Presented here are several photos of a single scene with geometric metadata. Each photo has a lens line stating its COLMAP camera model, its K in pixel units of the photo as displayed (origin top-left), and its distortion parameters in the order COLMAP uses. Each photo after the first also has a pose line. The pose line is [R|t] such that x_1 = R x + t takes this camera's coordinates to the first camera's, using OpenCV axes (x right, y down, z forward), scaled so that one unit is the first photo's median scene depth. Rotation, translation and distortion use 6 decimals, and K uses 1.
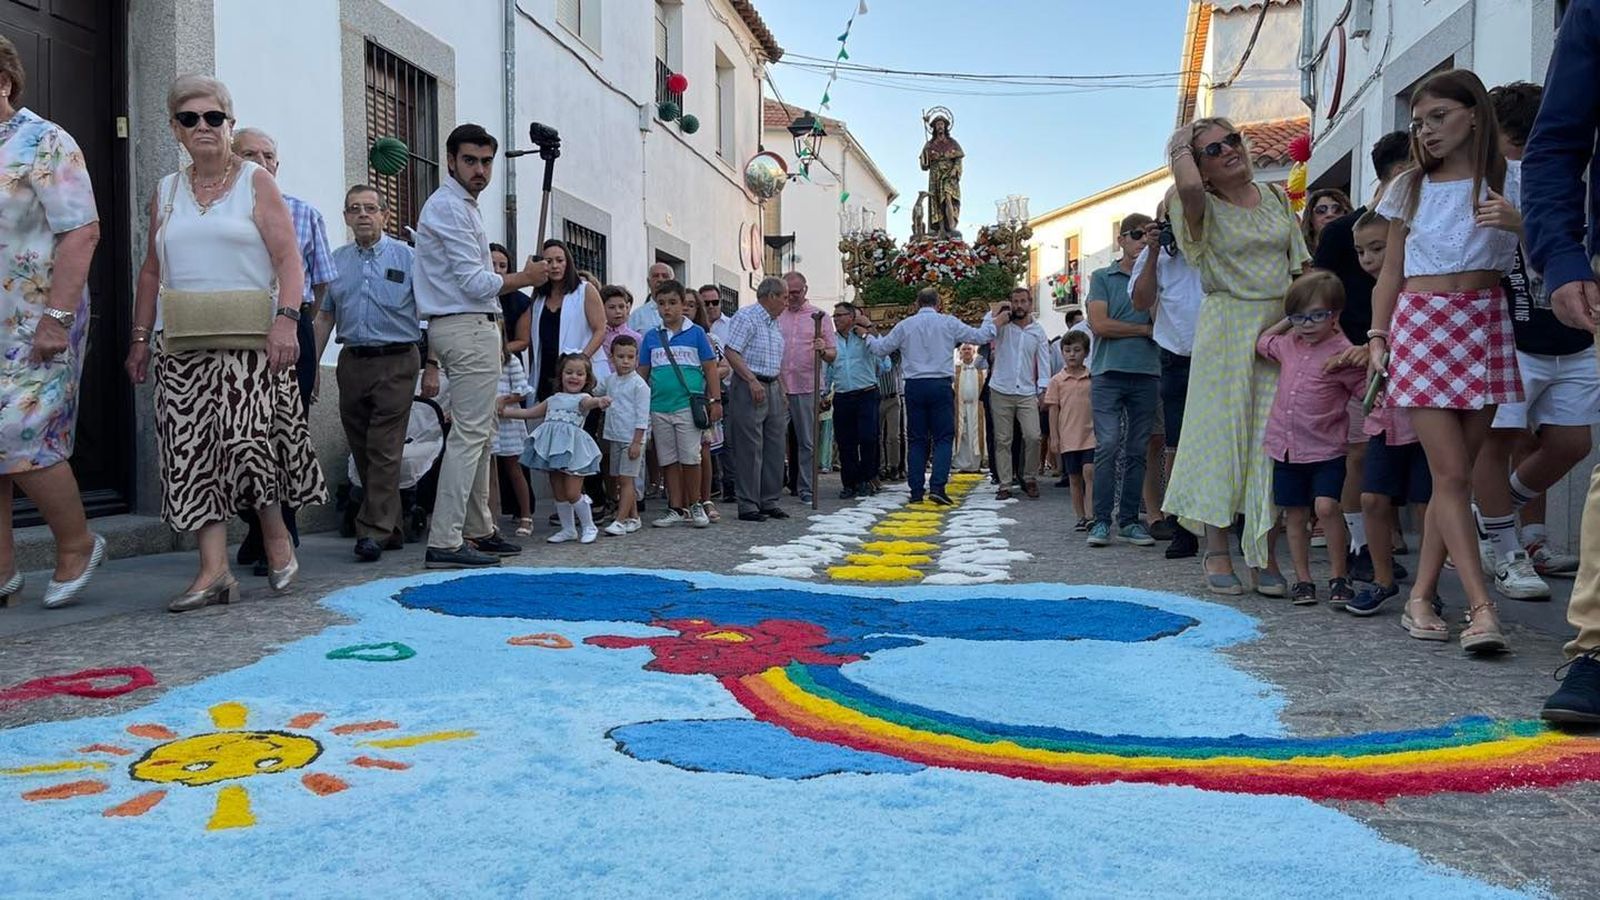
lens RADIAL K [[1203.6, 0, 800.8], [0, 1203.6, 454.8], [0, 0, 1]] dist [0.055220, -0.002547]
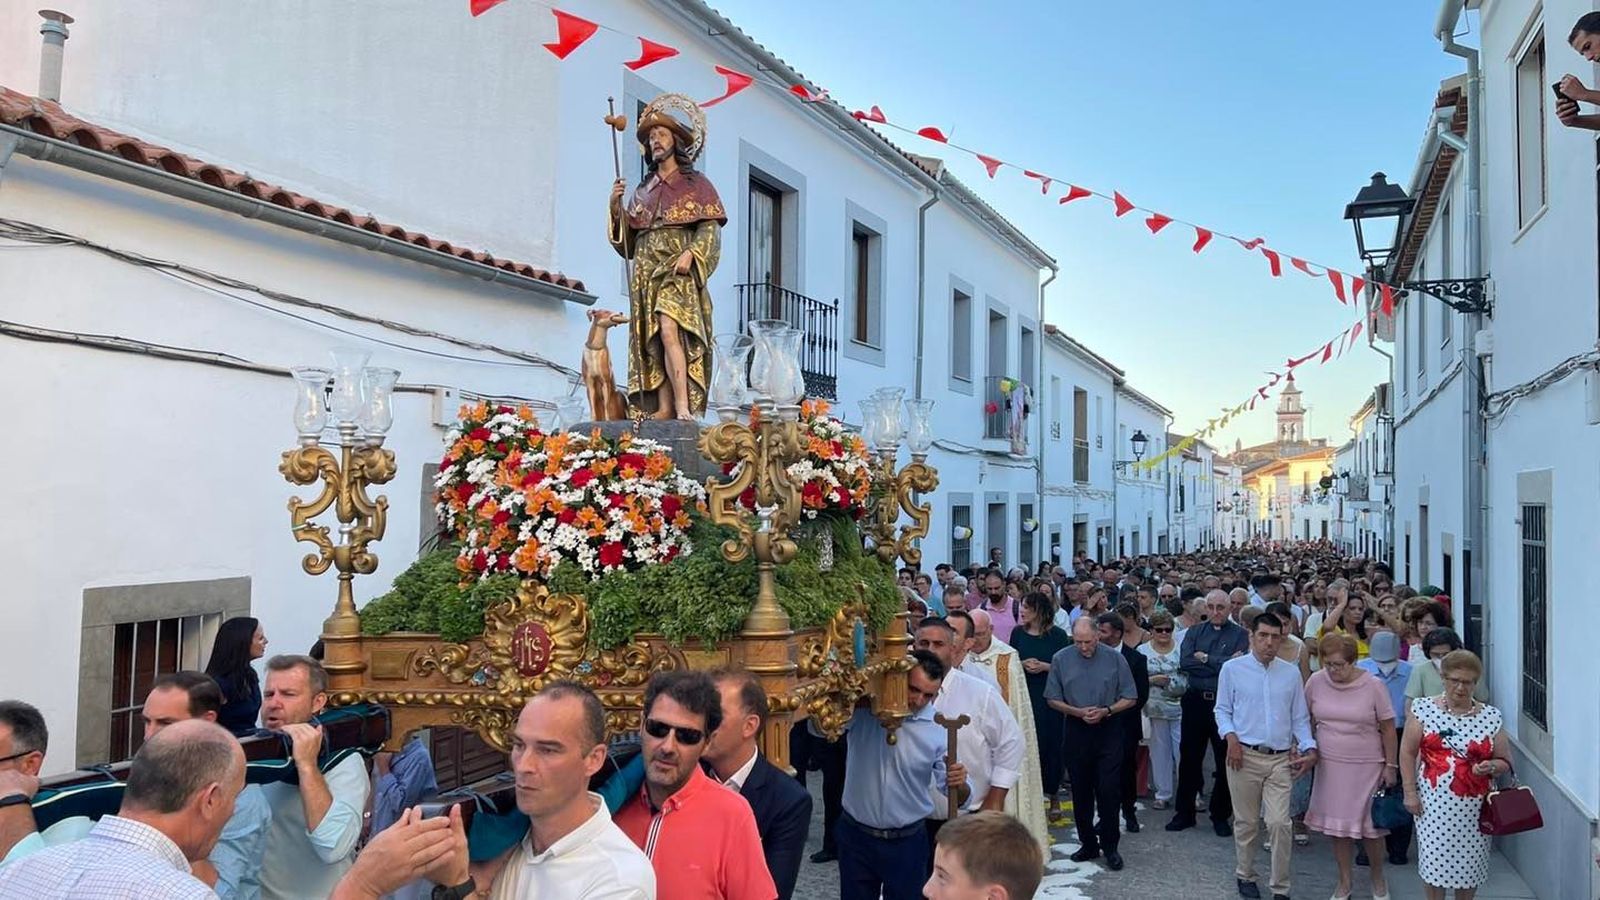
lens RADIAL K [[1210.0, 0, 794.6], [0, 1210.0, 454.4], [0, 0, 1]] dist [0.081306, -0.108270]
pose [[0.980883, 0.010810, -0.194298, 0.243062], [-0.029579, 0.995136, -0.093961, -0.146364], [0.192338, 0.097912, 0.976432, 0.677052]]
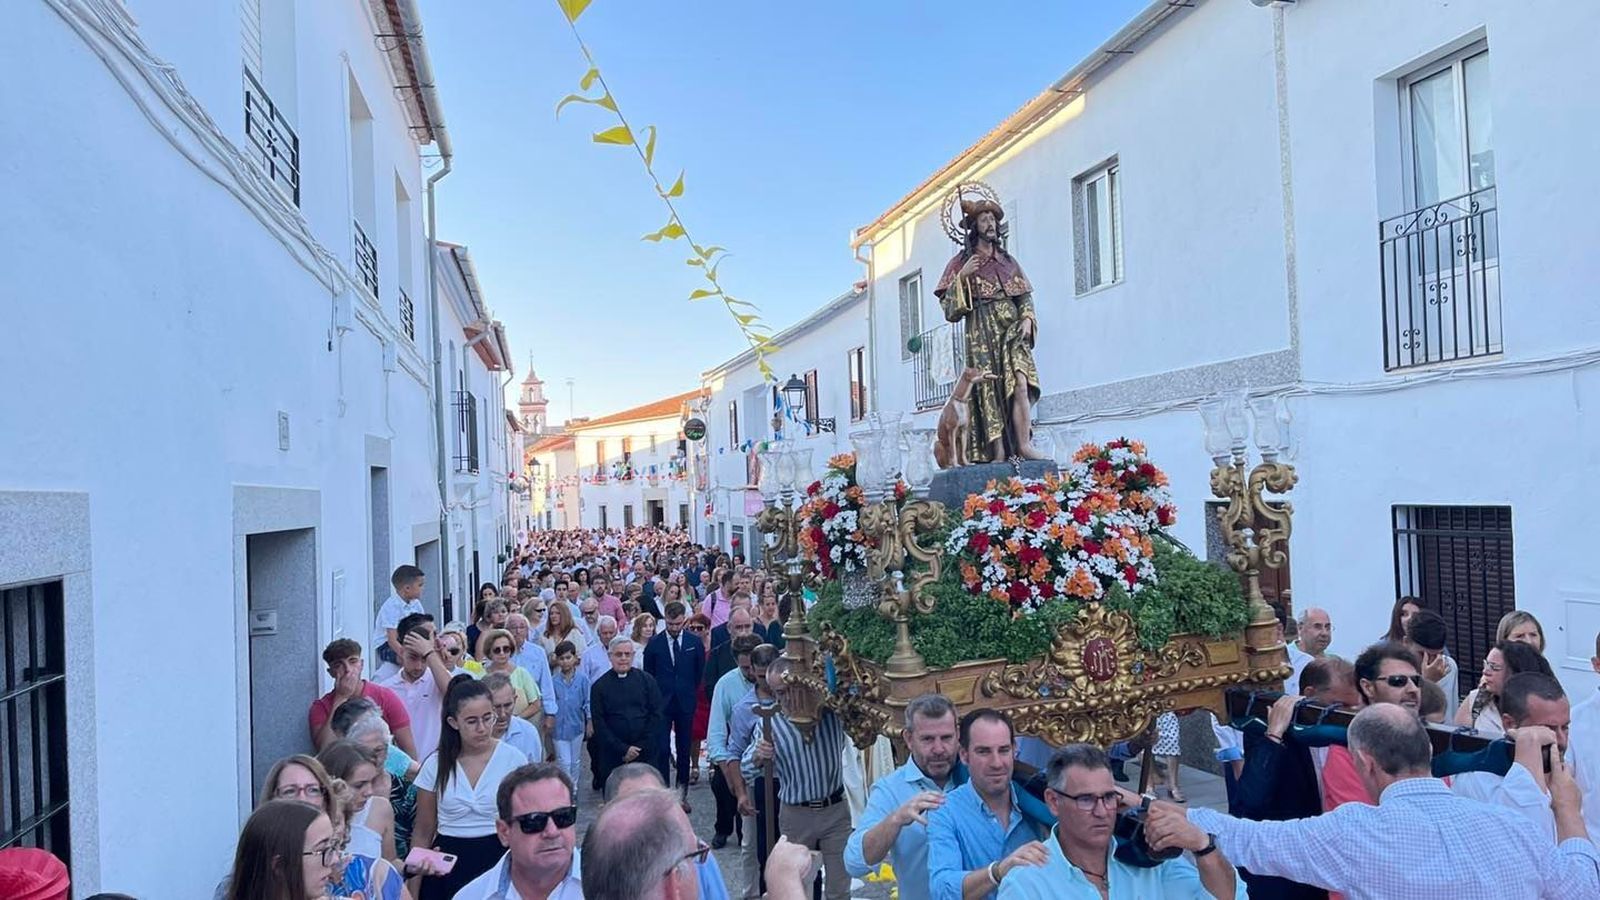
lens RADIAL K [[1210.0, 0, 794.6], [0, 1210.0, 454.4], [0, 0, 1]] dist [0.081306, -0.108270]
pose [[0.916040, -0.029726, 0.399984, -0.137736], [0.065007, 0.995068, -0.074926, -0.165999], [-0.395784, 0.094637, 0.913454, 0.657848]]
